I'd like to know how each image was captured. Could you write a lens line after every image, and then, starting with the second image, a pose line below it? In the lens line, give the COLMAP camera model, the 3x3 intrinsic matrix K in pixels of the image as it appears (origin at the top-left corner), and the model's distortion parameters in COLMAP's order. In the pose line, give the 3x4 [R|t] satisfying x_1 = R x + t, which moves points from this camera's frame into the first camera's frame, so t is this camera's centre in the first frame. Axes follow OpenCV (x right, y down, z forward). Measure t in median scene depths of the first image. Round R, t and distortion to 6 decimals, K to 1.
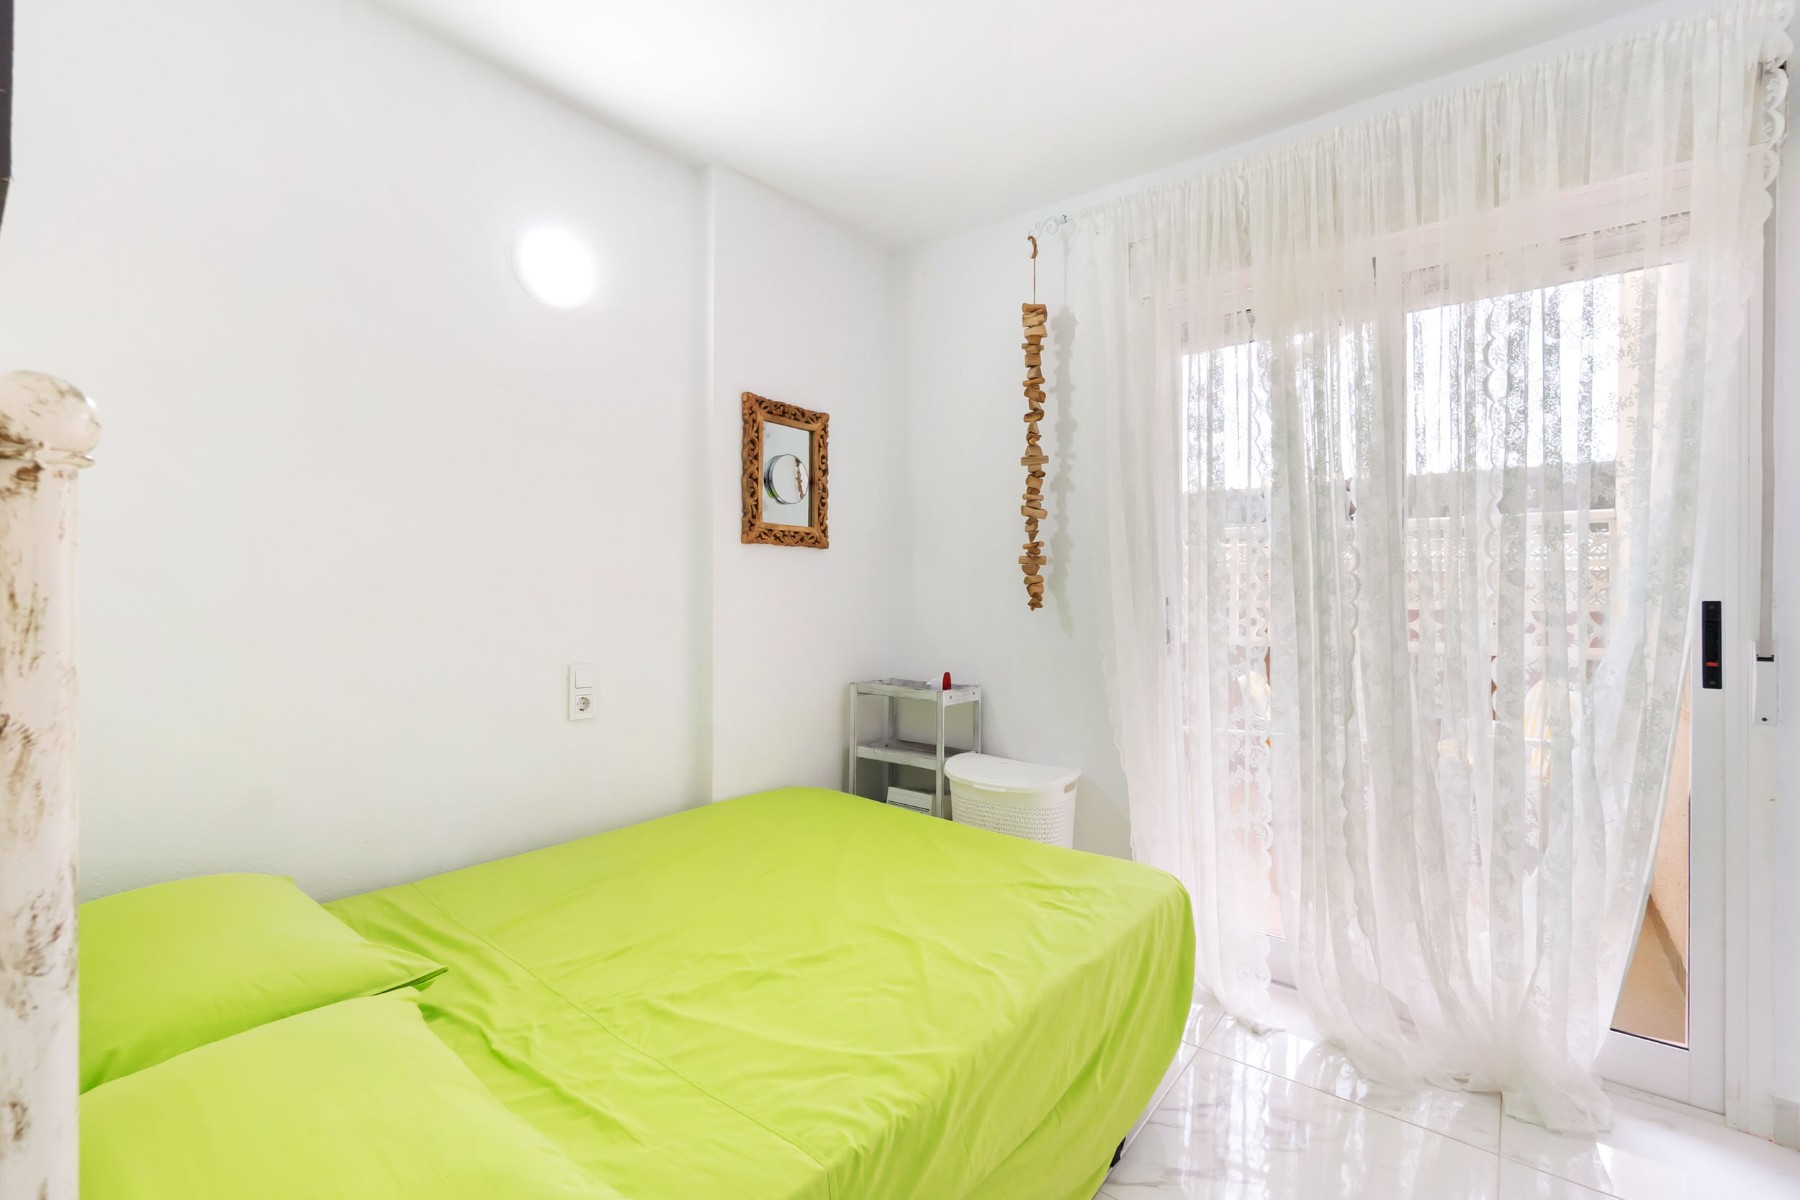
lens RADIAL K [[778.2, 0, 898.3], [0, 778.2, 599.6], [0, 0, 1]] dist [-0.003535, 0.000281]
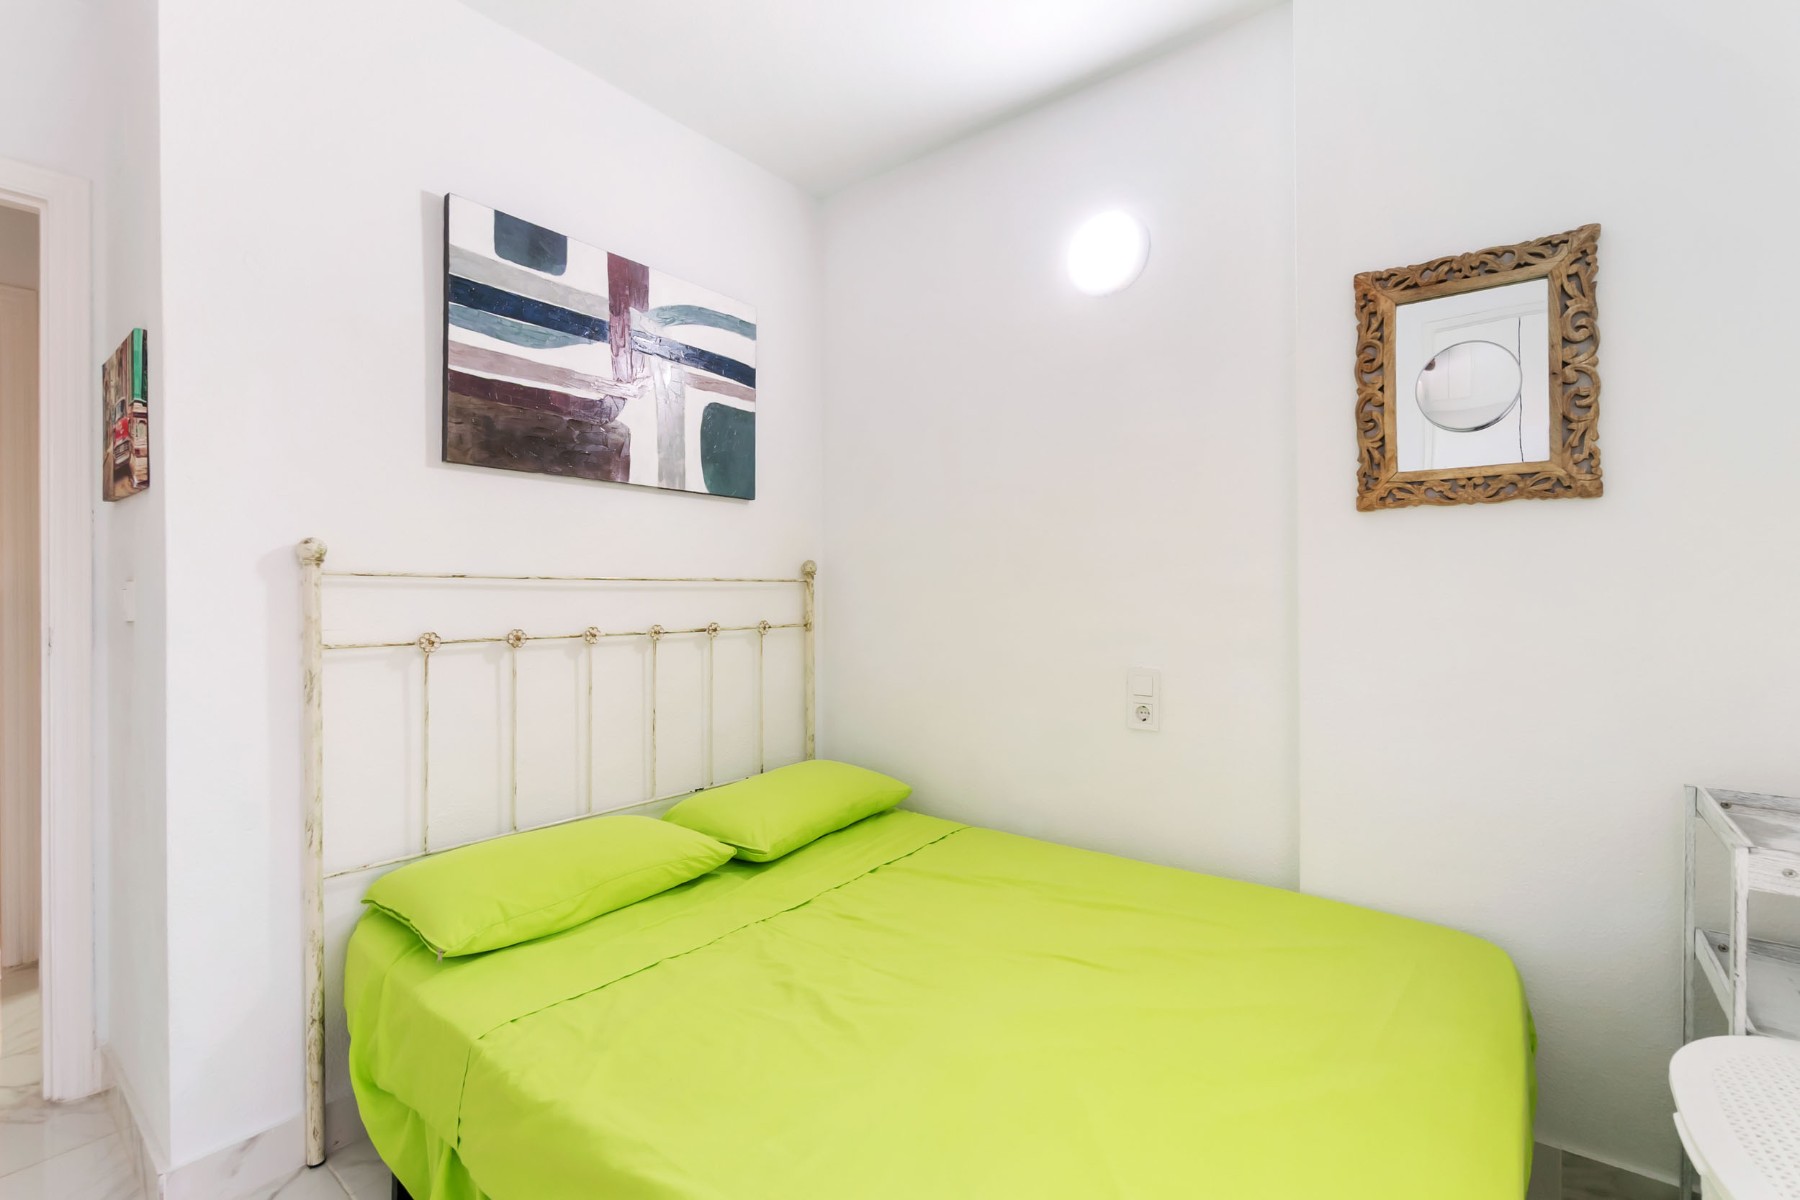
lens RADIAL K [[778.2, 0, 899.3], [0, 778.2, 597.2], [0, 0, 1]] dist [-0.003535, 0.000281]
pose [[0.007645, 0.000042, -0.999971, 0.431933], [-0.001011, 0.999999, 0.000035, -0.001244], [0.999970, 0.001011, 0.007645, 0.607196]]
